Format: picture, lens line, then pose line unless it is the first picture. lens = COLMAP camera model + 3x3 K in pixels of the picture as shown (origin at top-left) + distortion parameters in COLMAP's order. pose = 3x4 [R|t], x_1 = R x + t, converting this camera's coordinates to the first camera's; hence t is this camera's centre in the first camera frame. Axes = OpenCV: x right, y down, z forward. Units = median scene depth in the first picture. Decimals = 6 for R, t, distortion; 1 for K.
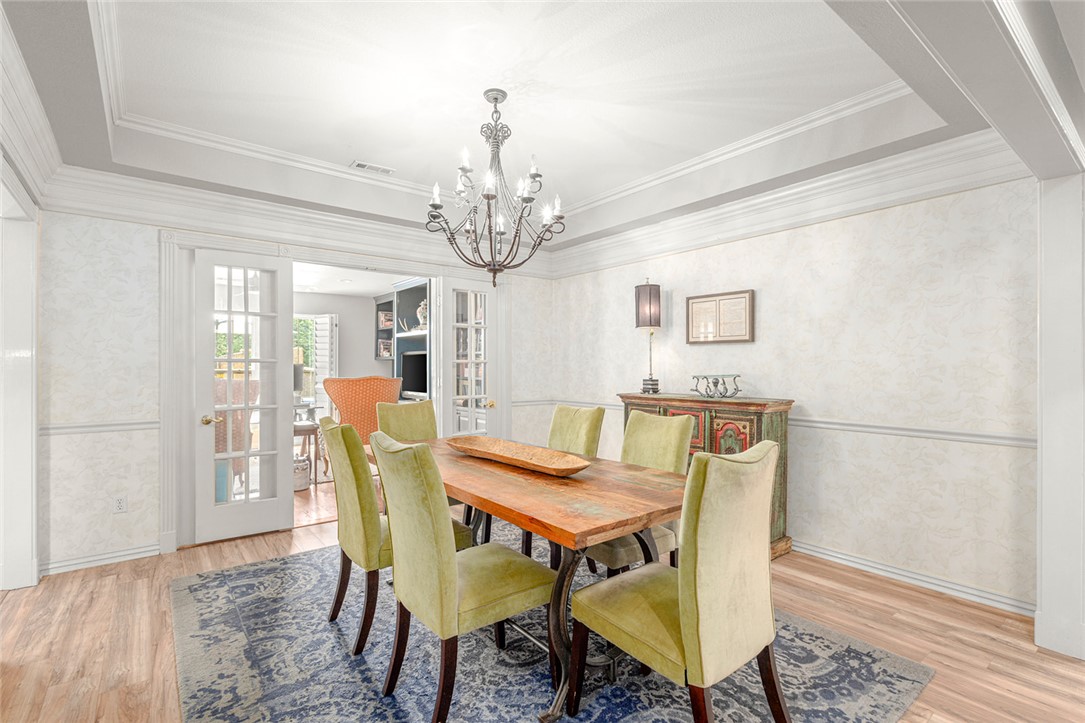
lens RADIAL K [[494.2, 0, 537.1], [0, 494.2, 373.7], [0, 0, 1]] dist [-0.001403, -0.000339]
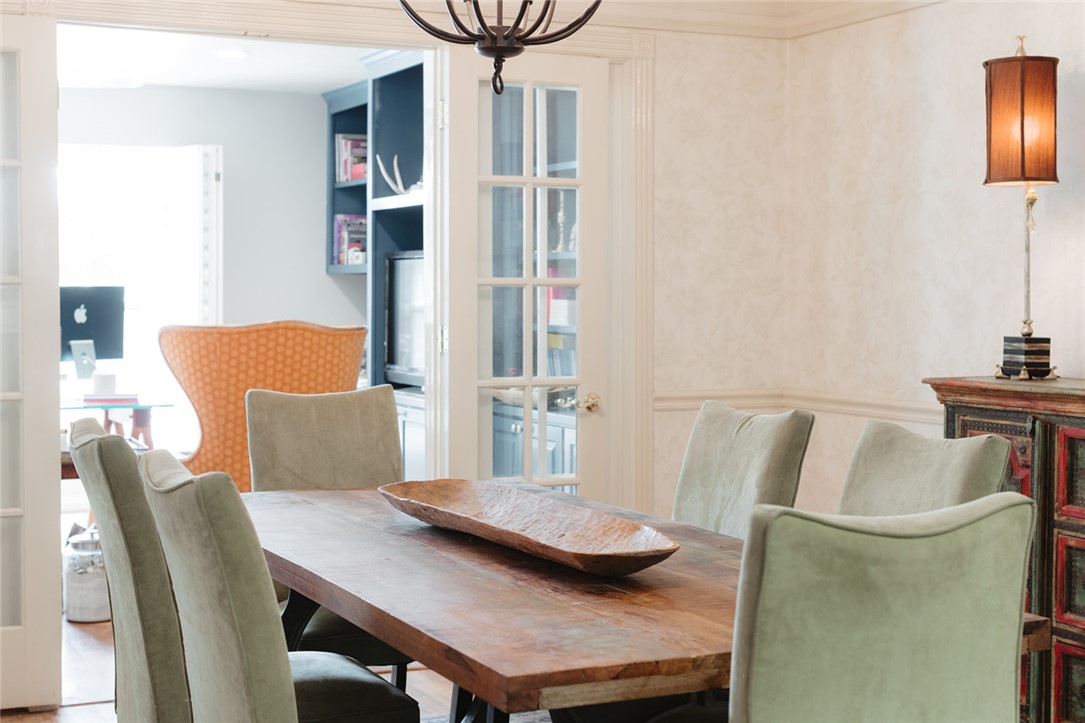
lens RADIAL K [[1586.5, 0, 542.5], [0, 1586.5, 361.5], [0, 0, 1]] dist [0.003487, 0.032048]
pose [[0.976012, 0.013671, -0.217288, 0.163254], [-0.007158, 0.999502, 0.030735, -0.003247], [0.217600, -0.028442, 0.975624, -0.154107]]
